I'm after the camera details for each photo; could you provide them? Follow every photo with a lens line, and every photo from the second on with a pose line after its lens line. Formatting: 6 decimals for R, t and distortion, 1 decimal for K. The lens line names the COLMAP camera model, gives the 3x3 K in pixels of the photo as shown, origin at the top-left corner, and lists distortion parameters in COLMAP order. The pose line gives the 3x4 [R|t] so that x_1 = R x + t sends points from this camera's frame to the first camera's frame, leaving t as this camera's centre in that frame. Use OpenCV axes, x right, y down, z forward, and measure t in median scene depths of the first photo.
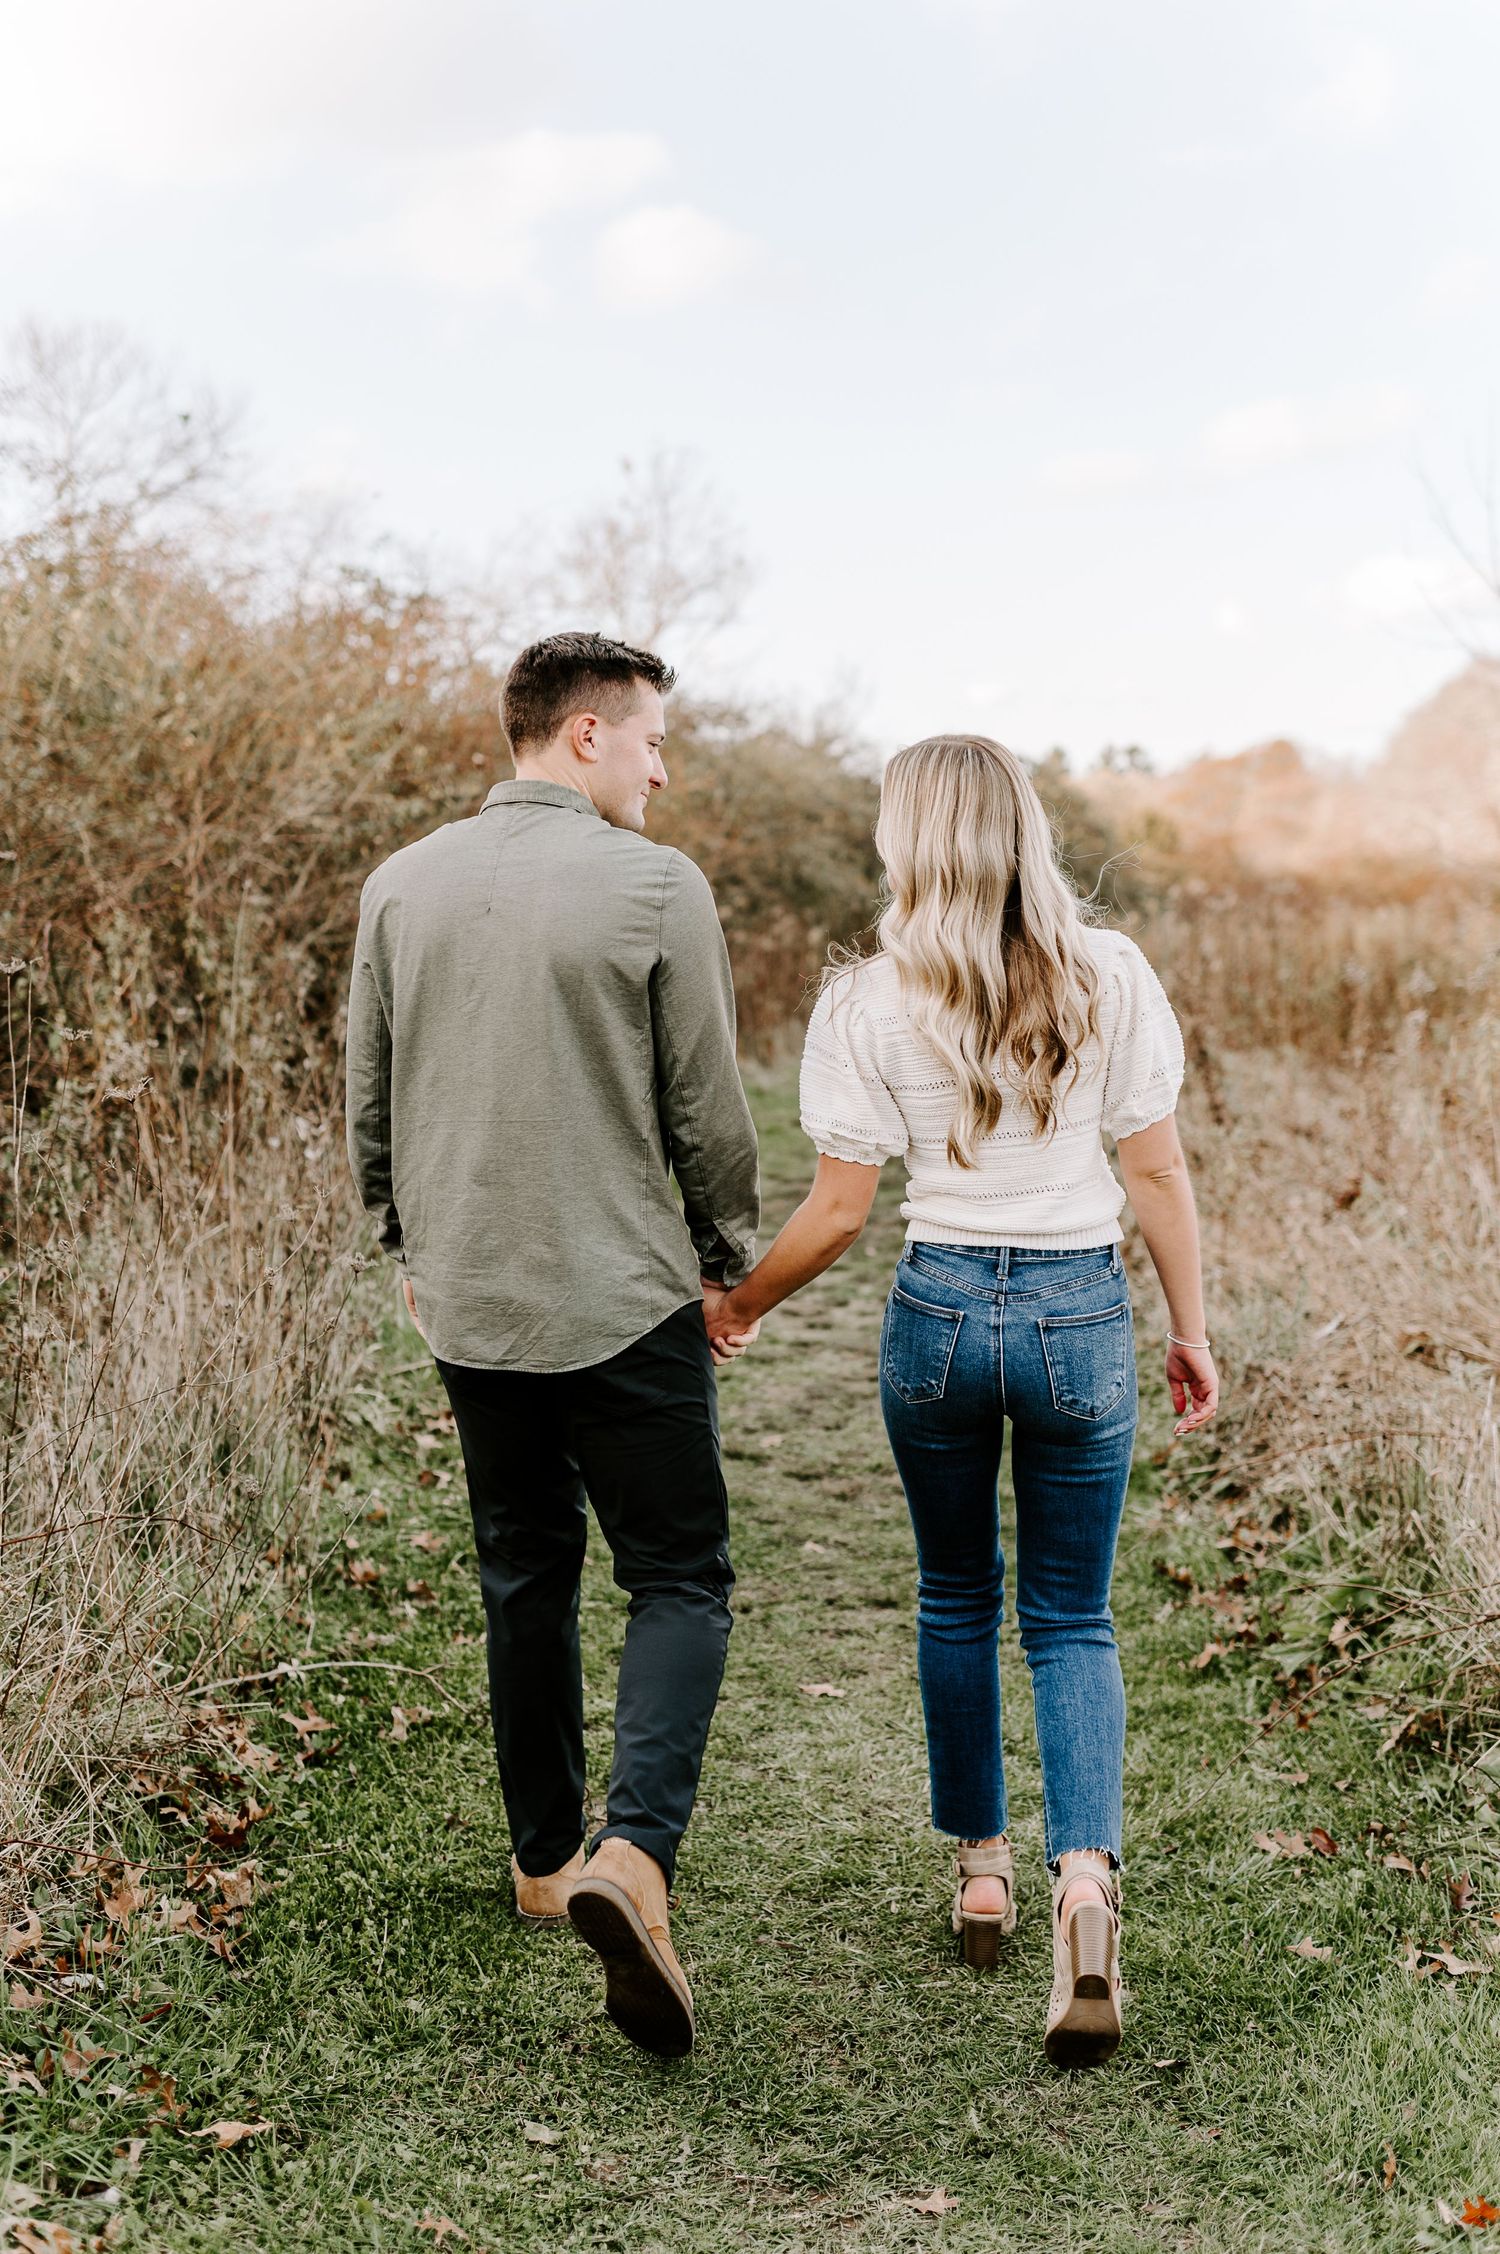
lens RADIAL K [[2252.0, 0, 750.0], [0, 2252.0, 1127.0], [0, 0, 1]] dist [0.007917, -0.014771]
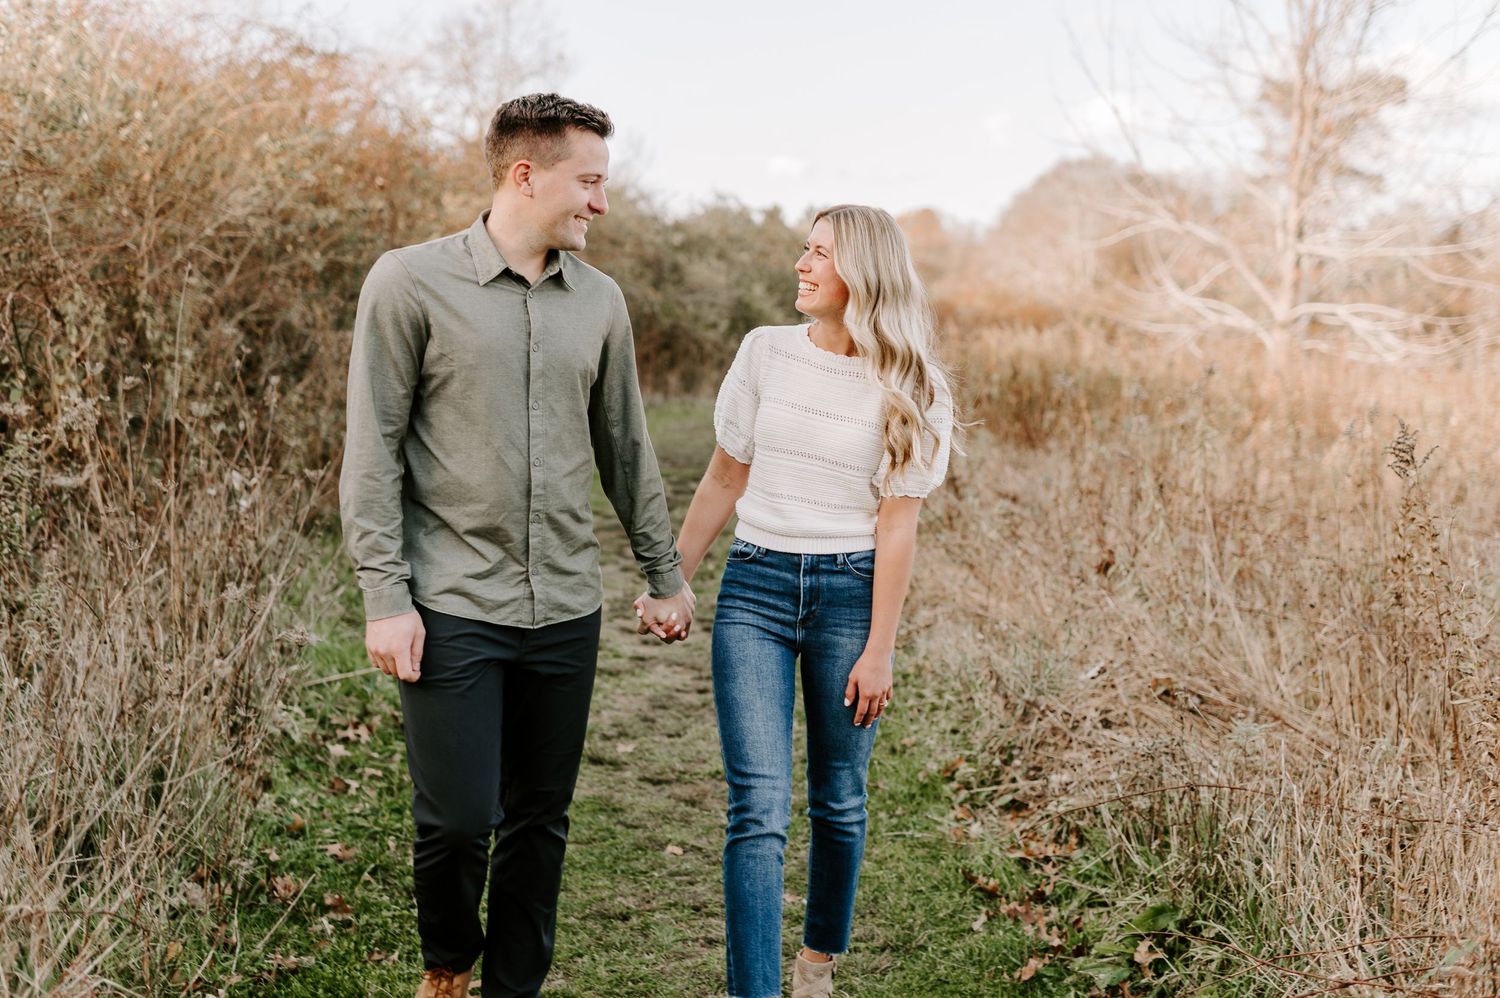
lens RADIAL K [[1540.7, 0, 749.8], [0, 1540.7, 472.6], [0, 0, 1]] dist [0.008315, 0.008917]
pose [[0.990123, 0.033836, 0.136057, -0.048855], [-0.034915, 0.999375, 0.005548, -0.018764], [-0.135784, -0.010244, 0.990685, 0.190741]]
